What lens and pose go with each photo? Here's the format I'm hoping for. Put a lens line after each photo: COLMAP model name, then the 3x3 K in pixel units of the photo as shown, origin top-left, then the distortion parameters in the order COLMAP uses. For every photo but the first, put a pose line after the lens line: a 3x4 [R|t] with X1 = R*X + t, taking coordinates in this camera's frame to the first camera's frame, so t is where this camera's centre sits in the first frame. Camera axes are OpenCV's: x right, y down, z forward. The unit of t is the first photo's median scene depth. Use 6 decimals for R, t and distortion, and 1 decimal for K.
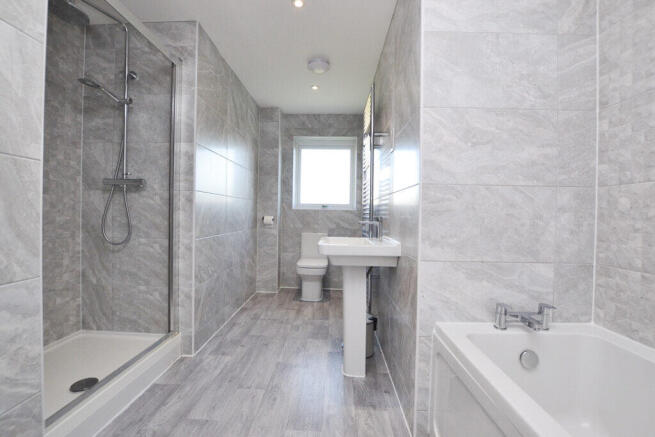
lens RADIAL K [[293.8, 0, 326.6], [0, 293.8, 217.4], [0, 0, 1]] dist [-0.026346, 0.001390]
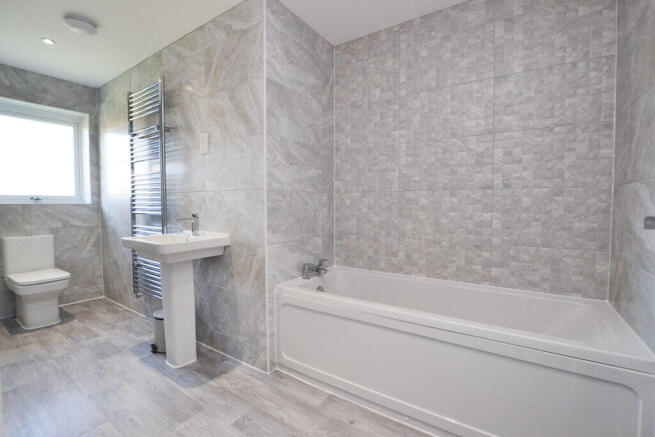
lens RADIAL K [[293.8, 0, 326.2], [0, 293.8, 217.9], [0, 0, 1]] dist [-0.026346, 0.001390]
pose [[0.536962, -0.057873, 0.841619, -0.700863], [0.019705, 0.998232, 0.056071, -0.051860], [-0.843376, -0.013524, 0.537153, 0.015691]]
